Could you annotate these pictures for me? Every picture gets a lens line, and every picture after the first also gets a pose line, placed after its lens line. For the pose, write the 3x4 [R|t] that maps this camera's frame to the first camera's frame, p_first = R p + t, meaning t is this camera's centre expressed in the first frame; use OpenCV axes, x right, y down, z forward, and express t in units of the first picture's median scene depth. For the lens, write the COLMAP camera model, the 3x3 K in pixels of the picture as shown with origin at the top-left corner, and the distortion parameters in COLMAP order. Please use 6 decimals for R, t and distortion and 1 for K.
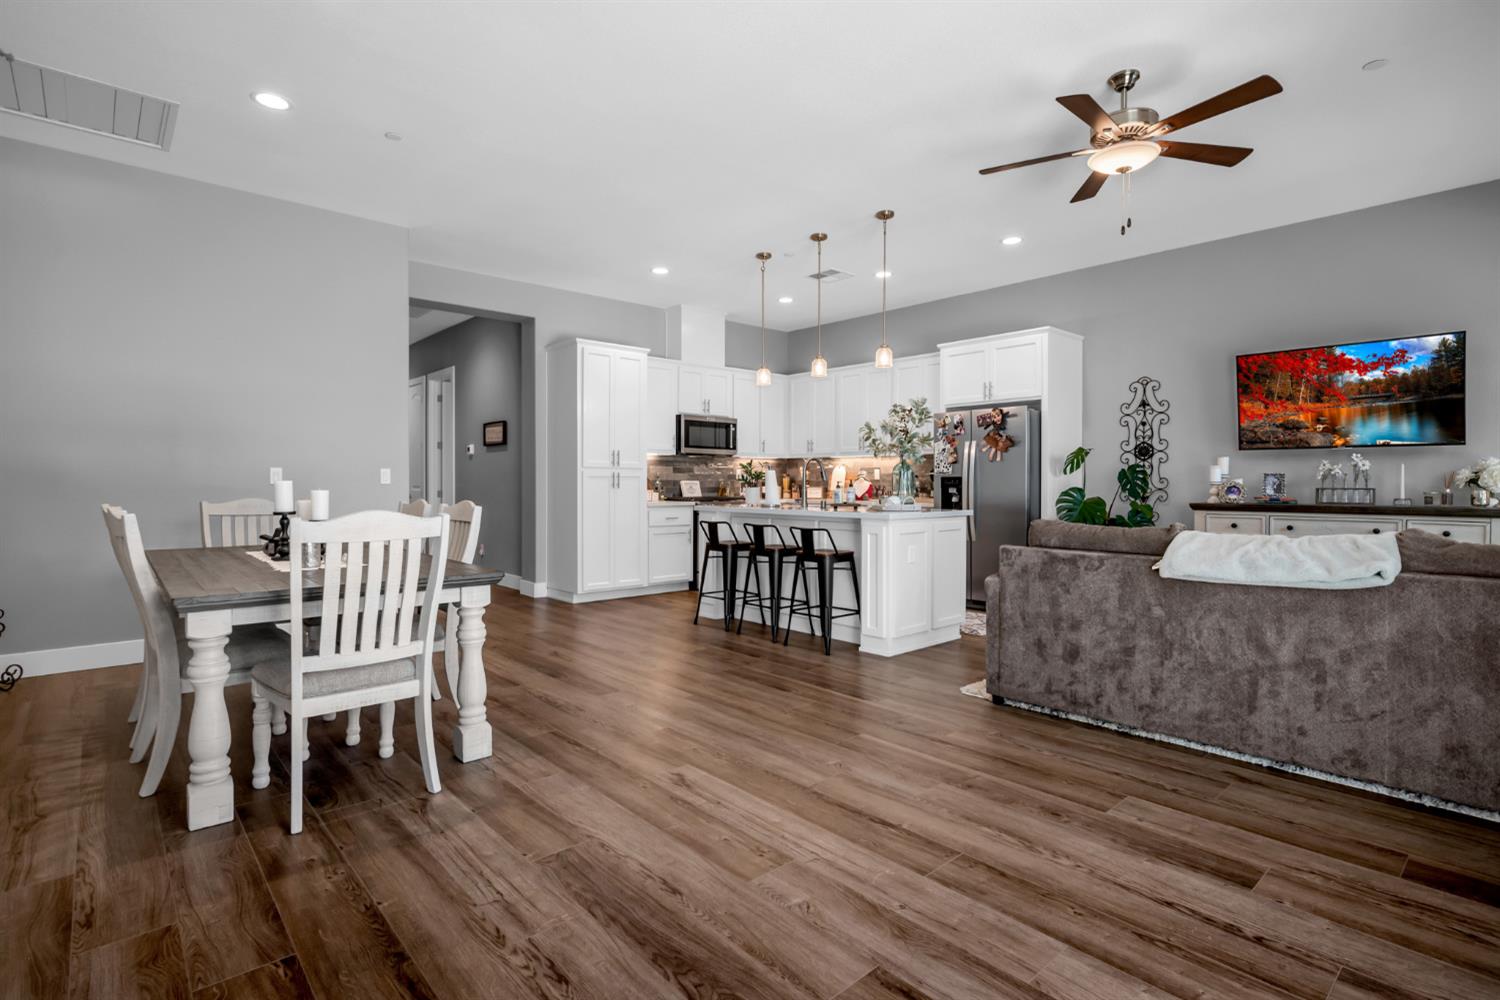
lens RADIAL K [[732.5, 0, 756.0], [0, 732.5, 491.6], [0, 0, 1]] dist [0.003569, 0.000403]
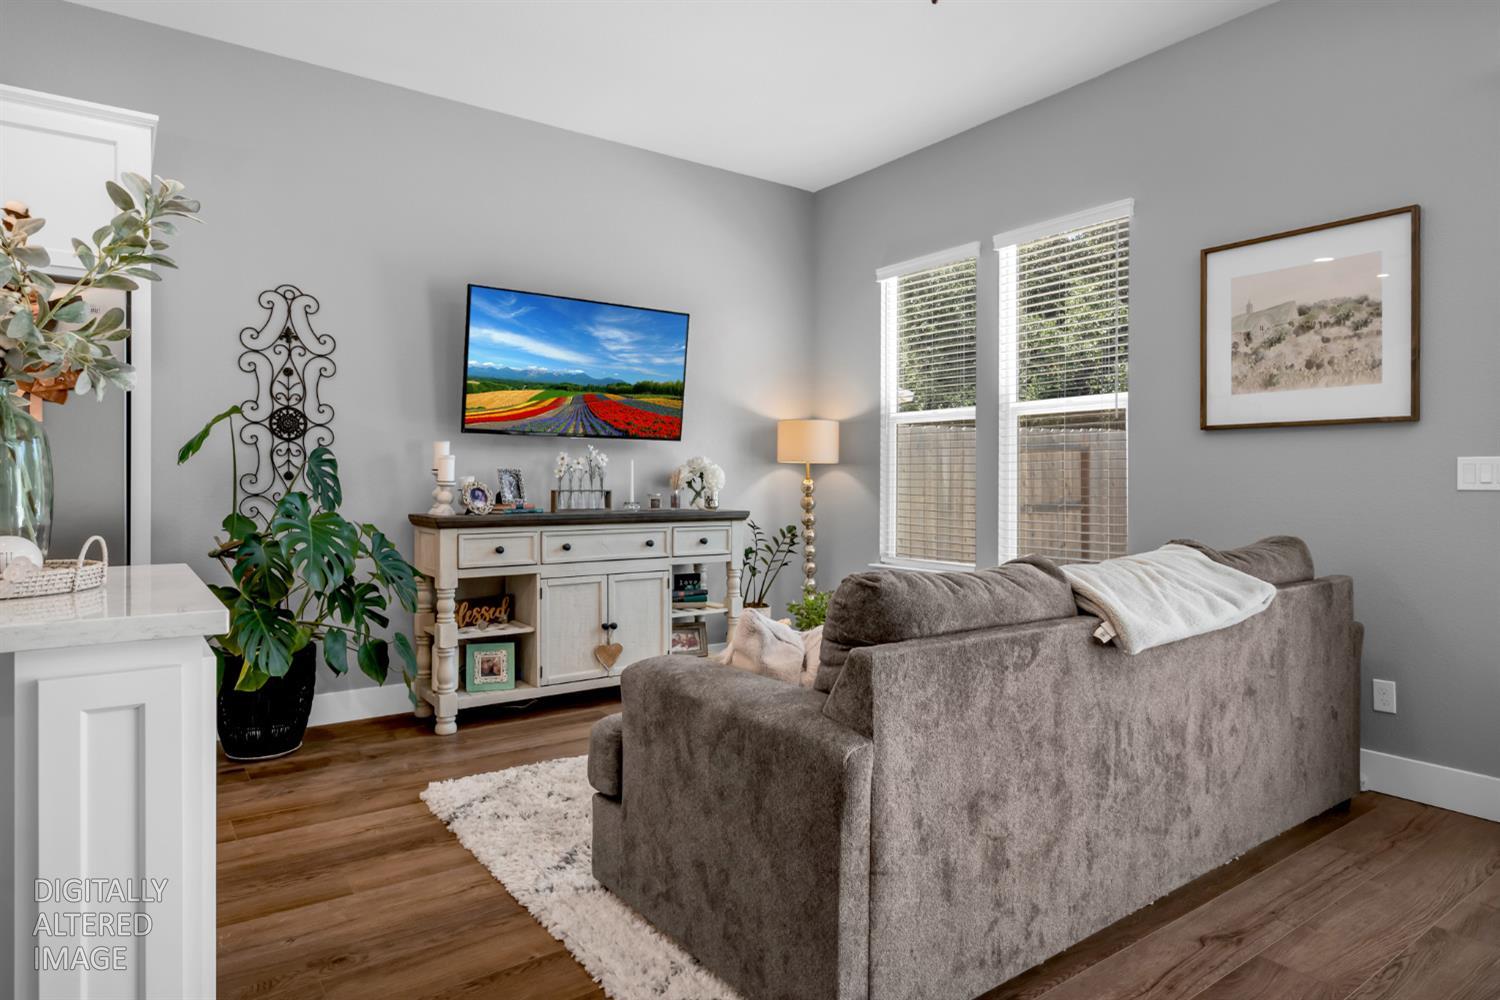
lens RADIAL K [[873.7, 0, 750.4], [0, 873.7, 486.3], [0, 0, 1]] dist [-0.001020, 0.000543]
pose [[0.107361, -0.004413, 0.994210, -0.082566], [0.009653, 0.999948, 0.003396, -0.009733], [-0.994173, 0.009233, 0.107398, 0.716978]]
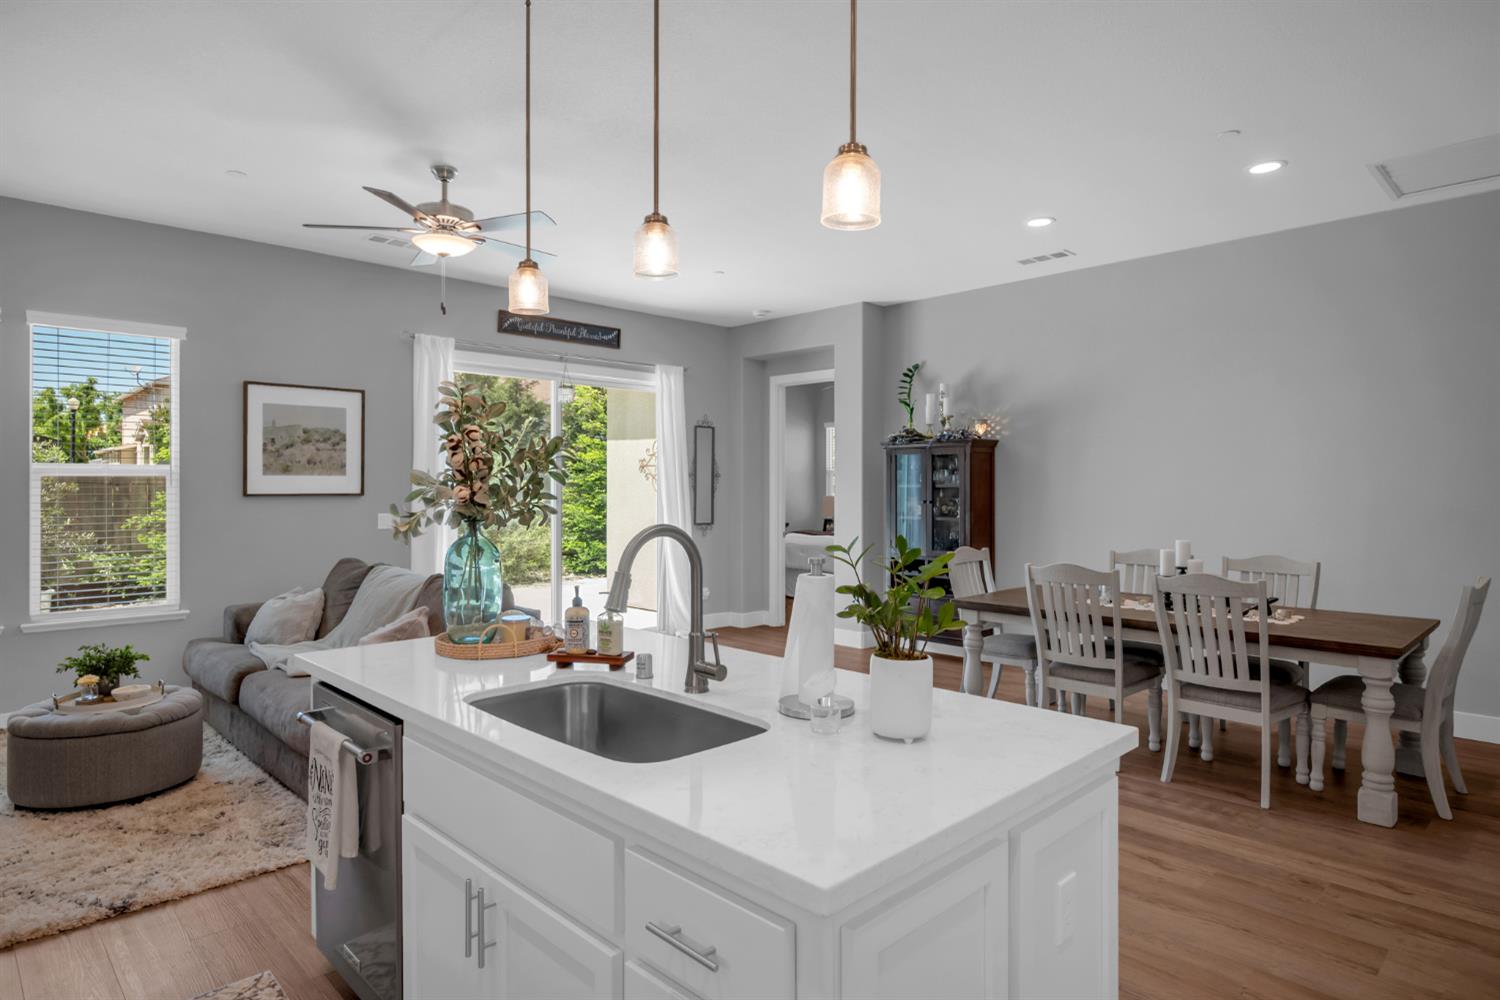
lens RADIAL K [[873.7, 0, 753.1], [0, 873.7, 488.7], [0, 0, 1]] dist [-0.001020, 0.000543]
pose [[-0.999621, 0.000252, -0.027528, 0.054551], [-0.000096, 0.999920, 0.012635, -0.073805], [0.027529, 0.012633, -0.999541, 1.546323]]
